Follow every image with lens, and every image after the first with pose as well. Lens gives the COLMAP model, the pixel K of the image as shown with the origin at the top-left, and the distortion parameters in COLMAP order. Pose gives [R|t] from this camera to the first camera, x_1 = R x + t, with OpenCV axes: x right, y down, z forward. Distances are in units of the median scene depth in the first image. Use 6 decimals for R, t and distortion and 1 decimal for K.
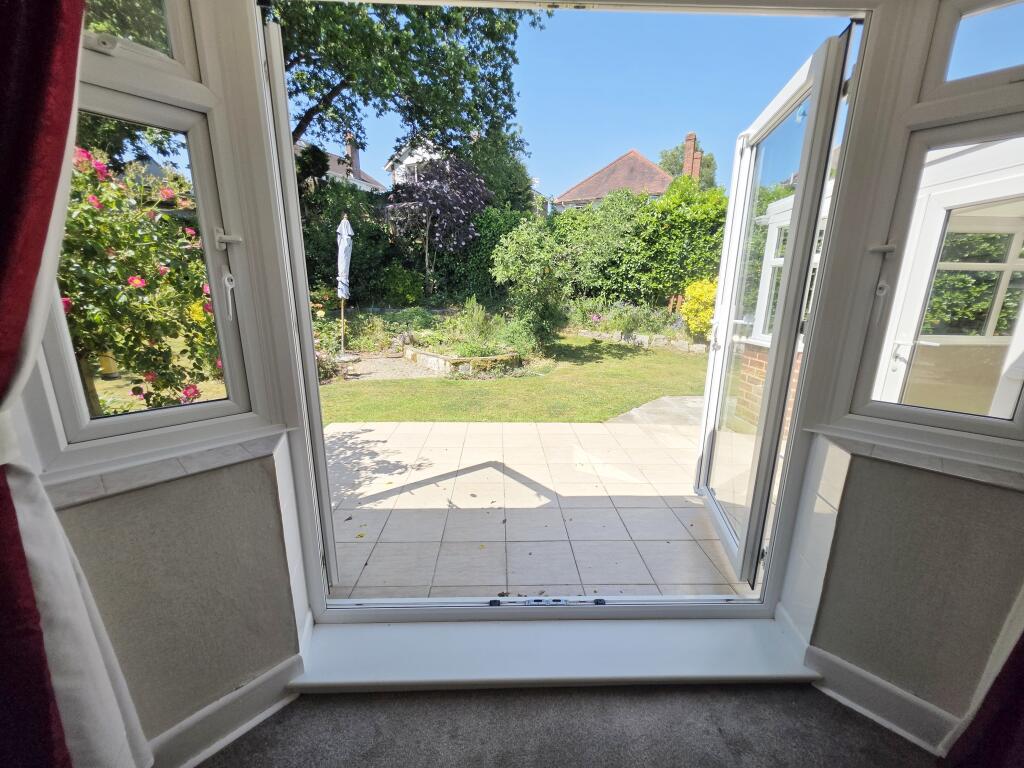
lens RADIAL K [[414.8, 0, 510.2], [0, 414.8, 396.6], [0, 0, 1]] dist [0.000601, 0.000065]
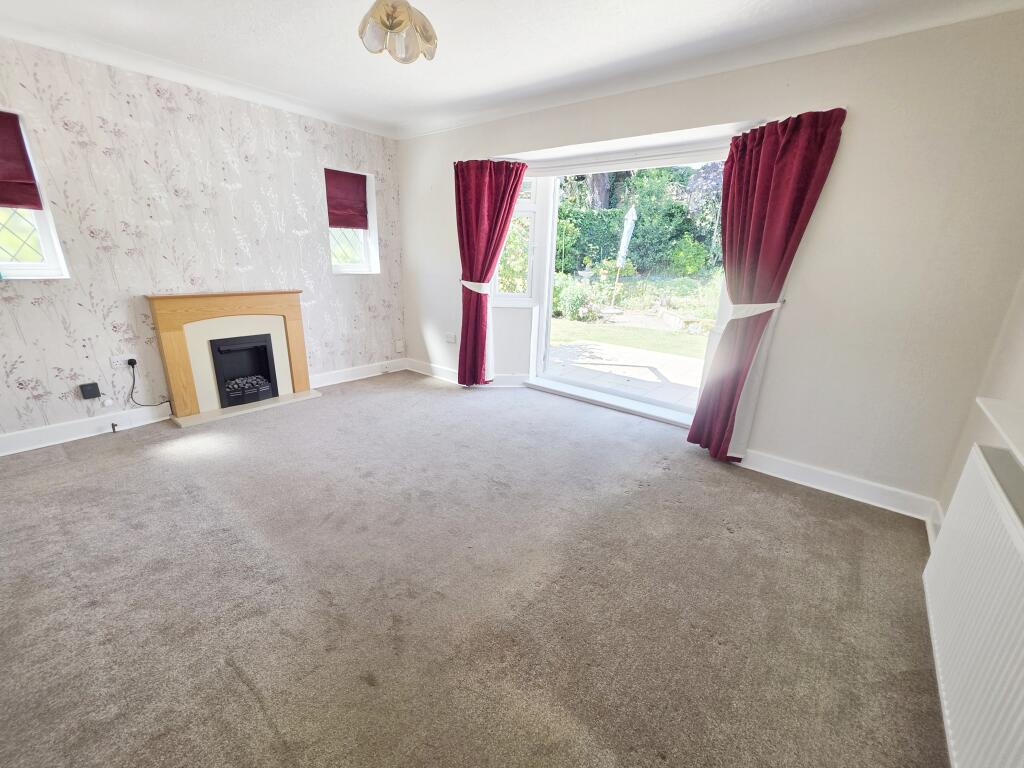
lens RADIAL K [[414.8, 0, 510.2], [0, 414.8, 396.6], [0, 0, 1]] dist [0.000601, 0.000065]
pose [[0.762550, 0.223533, -0.607083, 0.279045], [-0.183580, 0.974601, 0.128264, 0.080196], [0.620335, 0.013641, 0.784219, -0.330884]]
